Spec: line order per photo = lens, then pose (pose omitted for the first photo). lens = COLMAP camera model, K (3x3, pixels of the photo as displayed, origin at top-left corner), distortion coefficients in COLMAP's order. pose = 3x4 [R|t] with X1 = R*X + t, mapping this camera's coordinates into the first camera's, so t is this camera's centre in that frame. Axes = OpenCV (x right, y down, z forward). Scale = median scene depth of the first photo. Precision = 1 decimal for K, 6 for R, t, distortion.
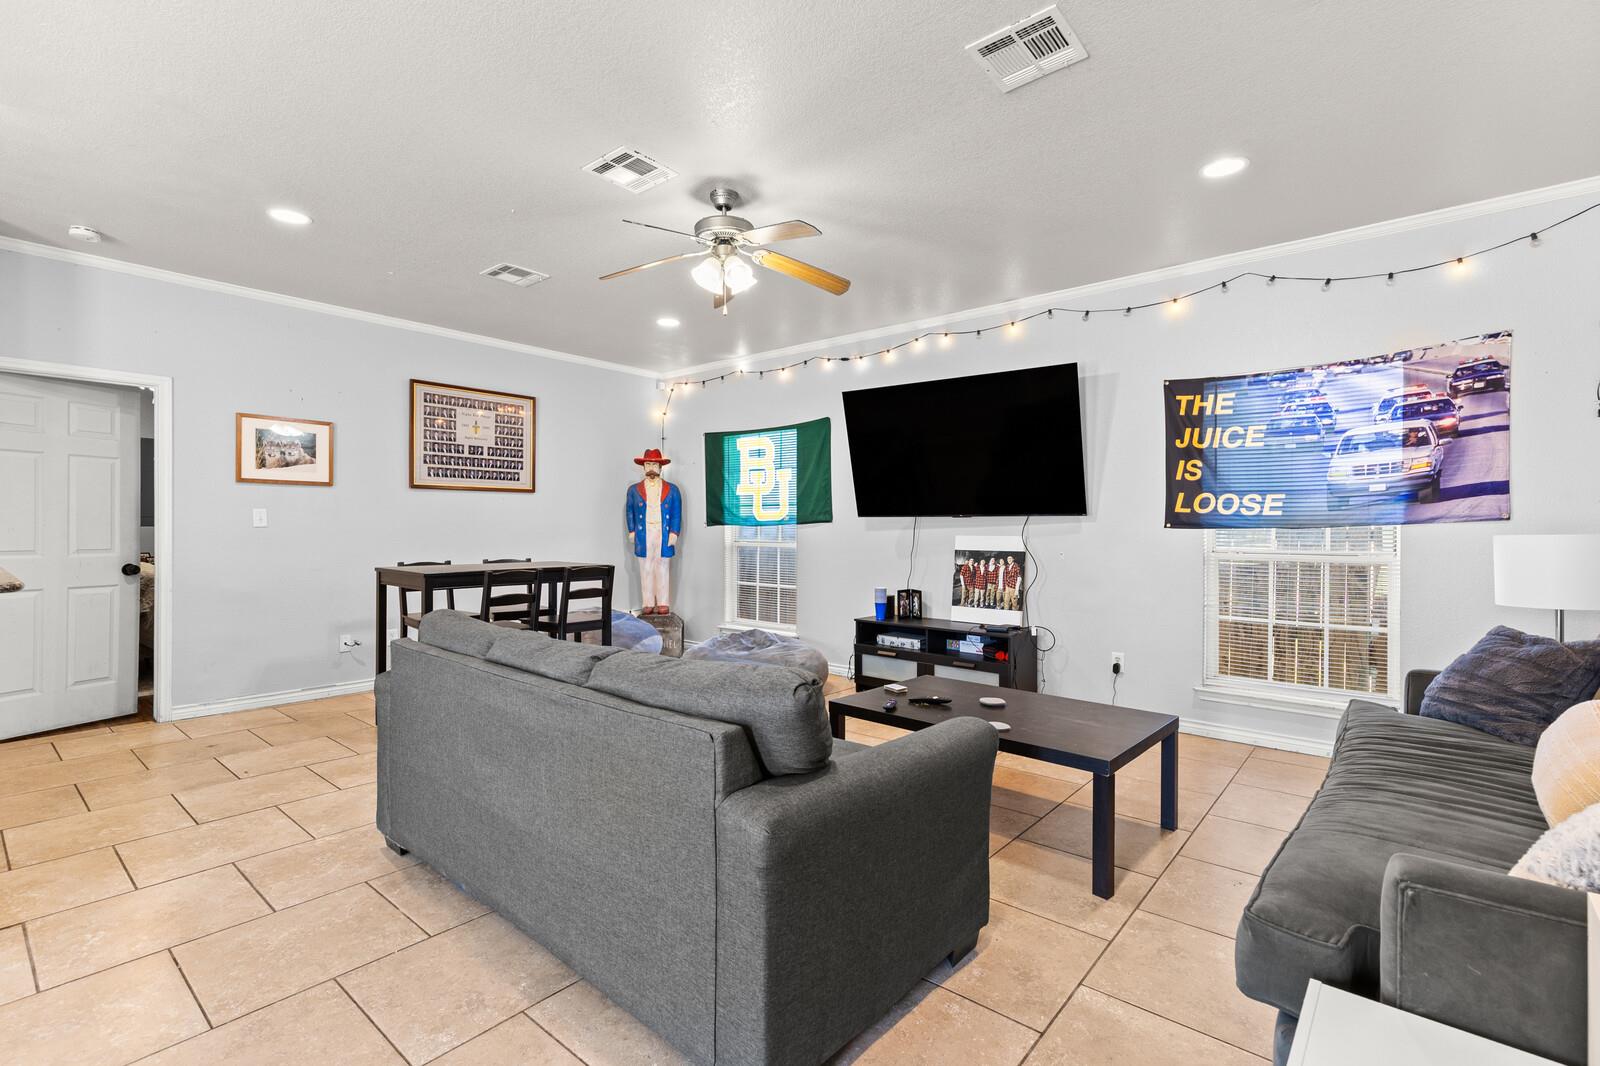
lens RADIAL K [[726.0, 0, 795.6], [0, 726.0, 536.5], [0, 0, 1]] dist [0.007749, -0.001313]
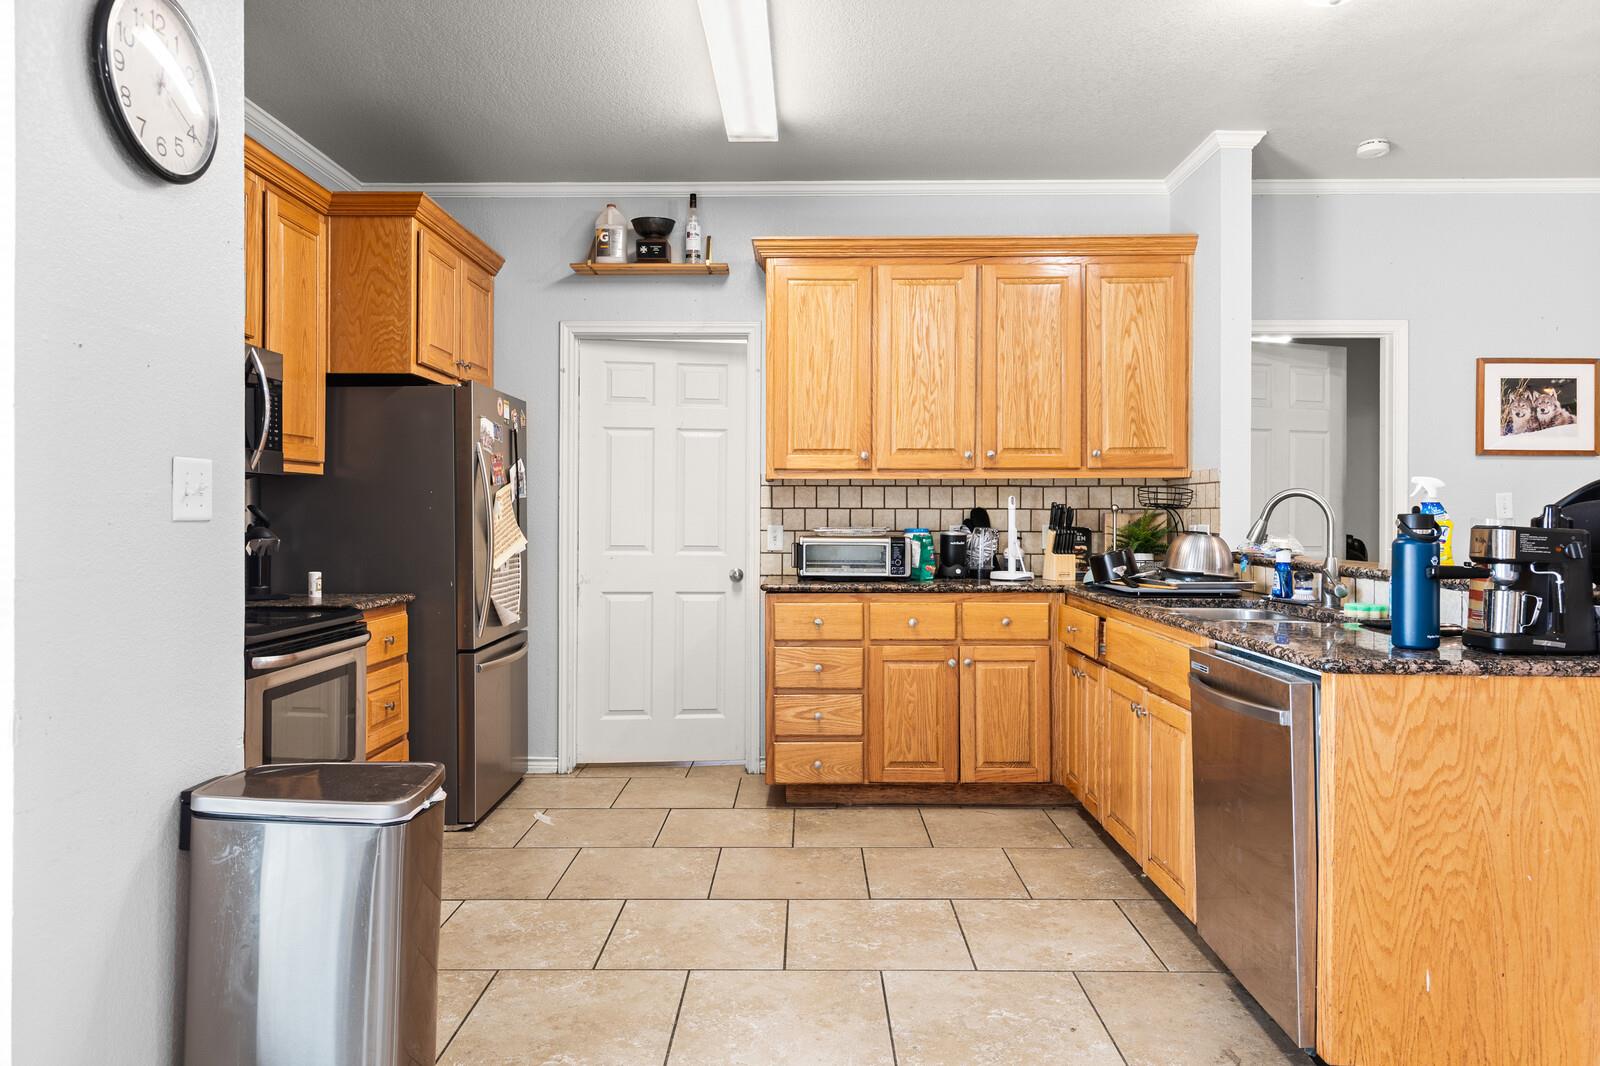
lens RADIAL K [[1047.7, 0, 798.8], [0, 1047.7, 517.3], [0, 0, 1]] dist [0.011285, -0.003923]
pose [[0.641720, 0.000266, -0.766939, -0.394184], [-0.010474, 0.999910, -0.008417, 0.001519], [0.766867, 0.013434, 0.641665, -0.163793]]
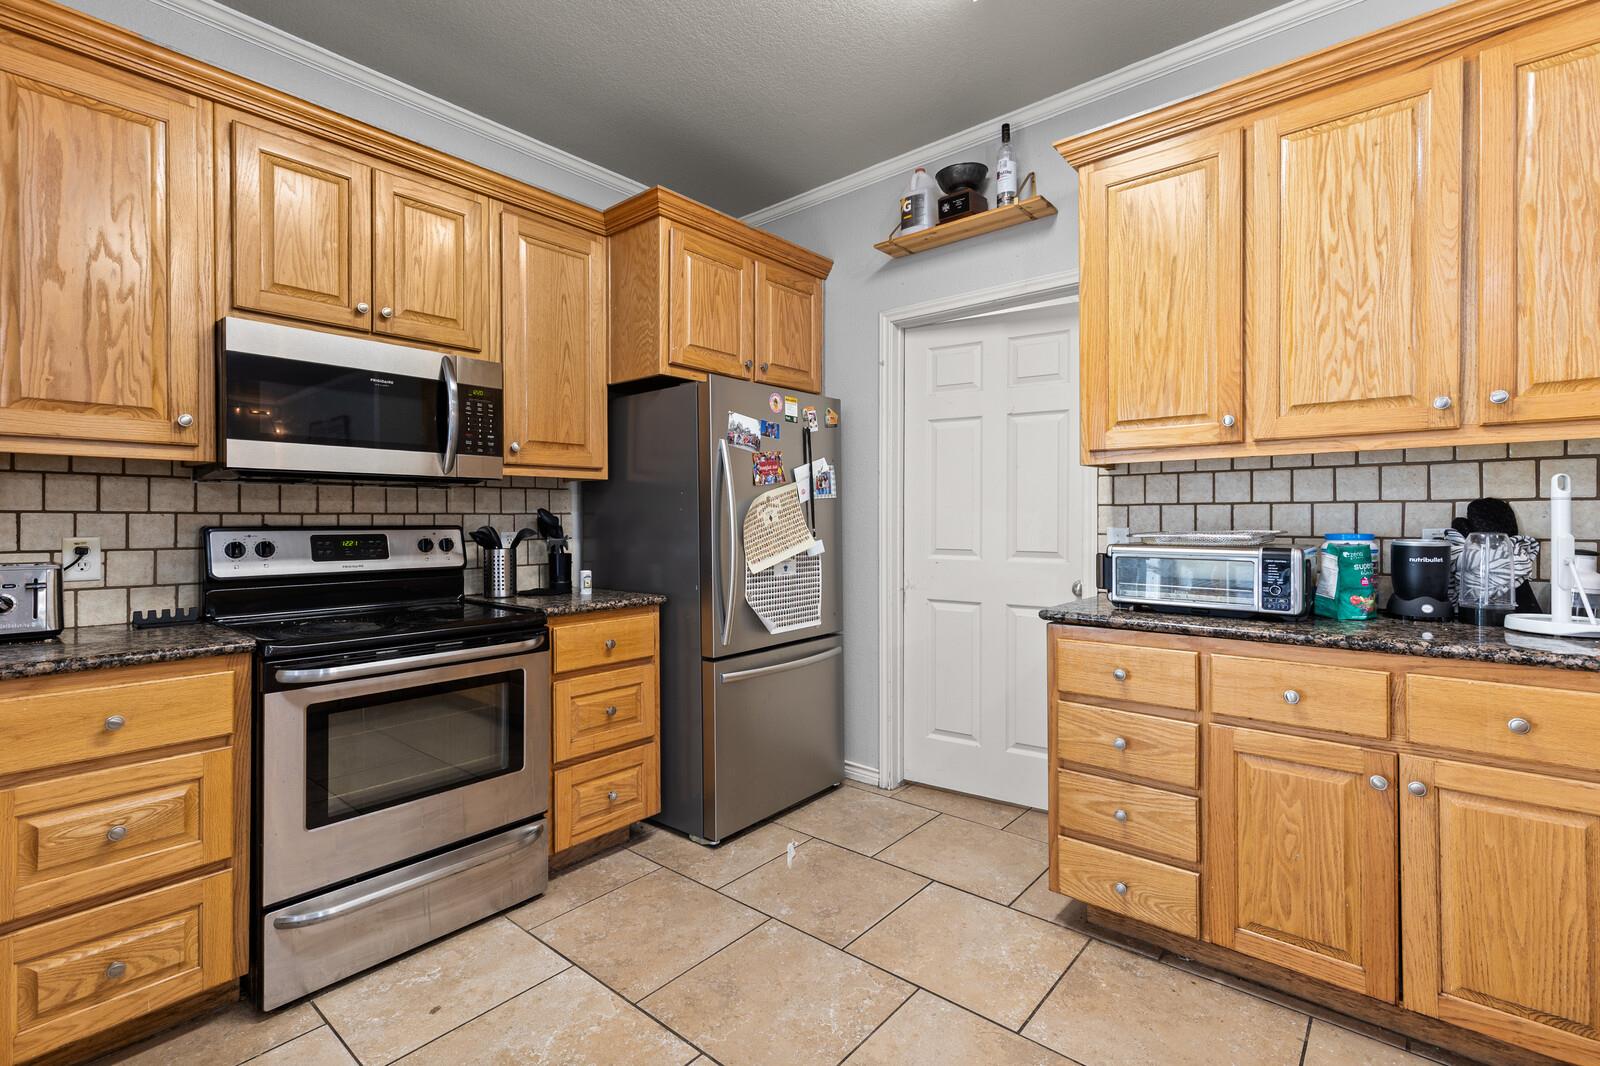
lens RADIAL K [[726.0, 0, 793.7], [0, 726.0, 520.7], [0, 0, 1]] dist [0.007749, -0.001313]
pose [[-0.002547, 0.002026, -0.999995, -0.650860], [-0.009437, 0.999953, 0.002050, -0.002773], [0.999952, 0.009442, -0.002528, 0.231157]]
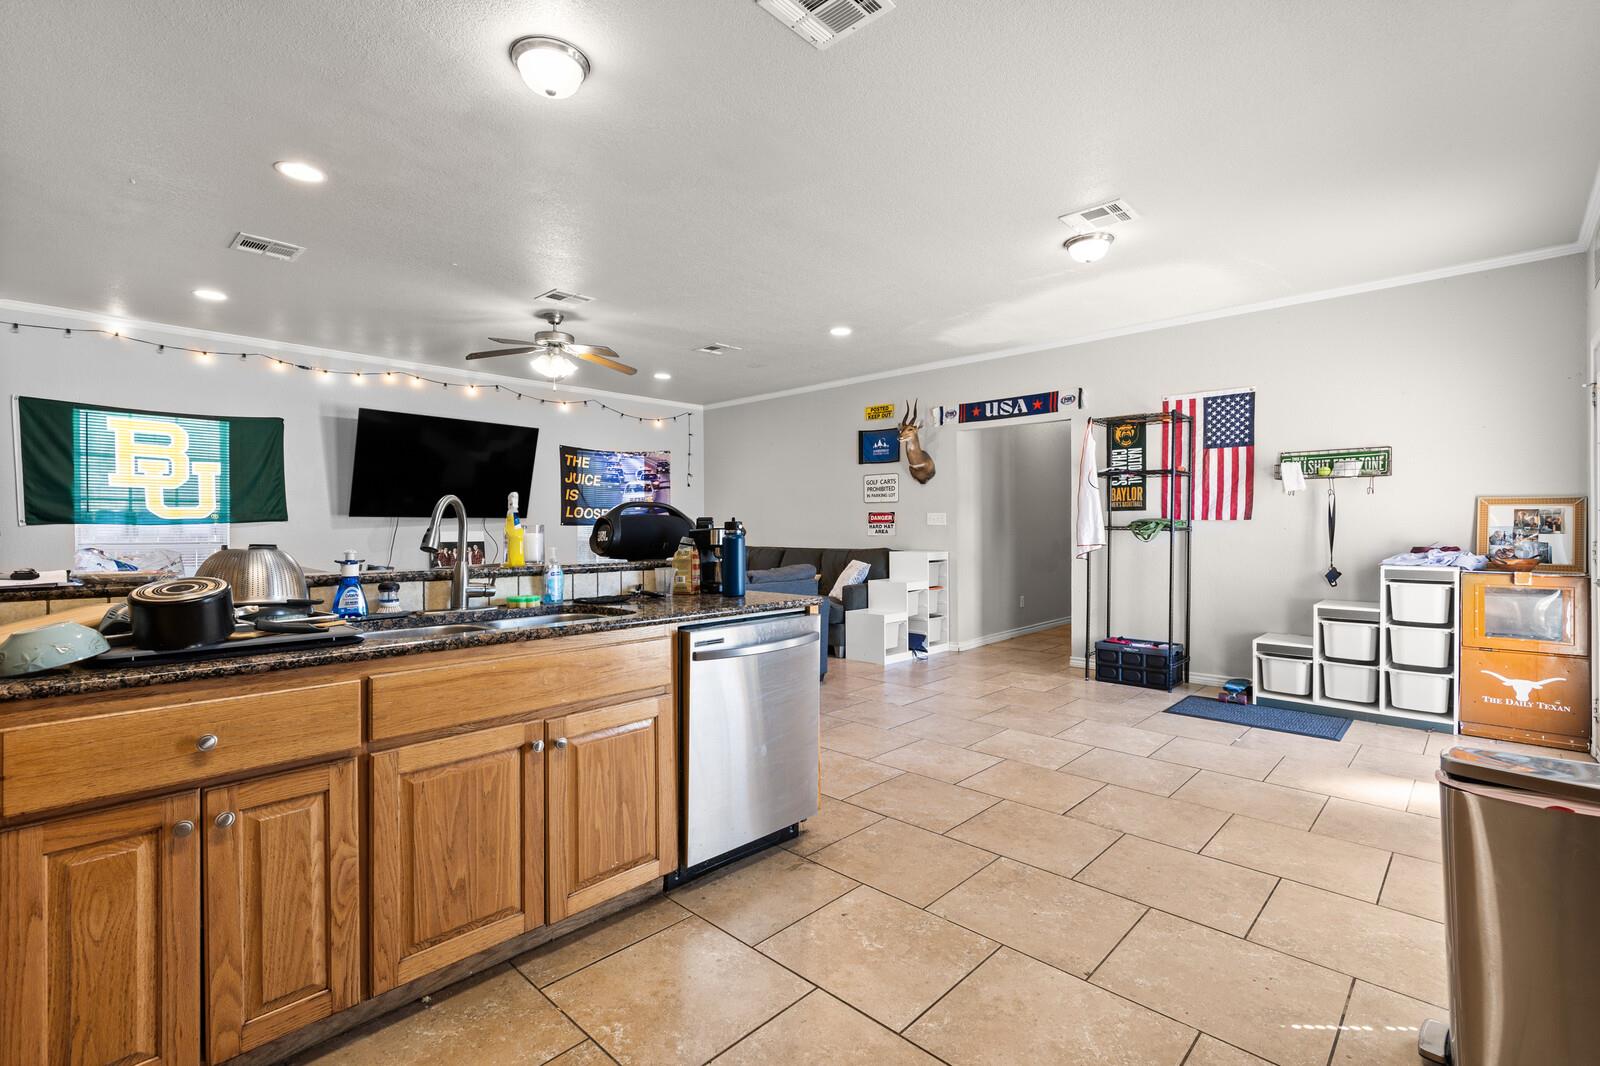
lens RADIAL K [[726.0, 0, 798.5], [0, 726.0, 530.7], [0, 0, 1]] dist [0.007749, -0.001313]
pose [[0.056390, -0.009083, 0.998368, -1.159056], [0.016000, 0.999838, 0.008193, -0.003318], [-0.998281, 0.015512, 0.056526, 0.267615]]
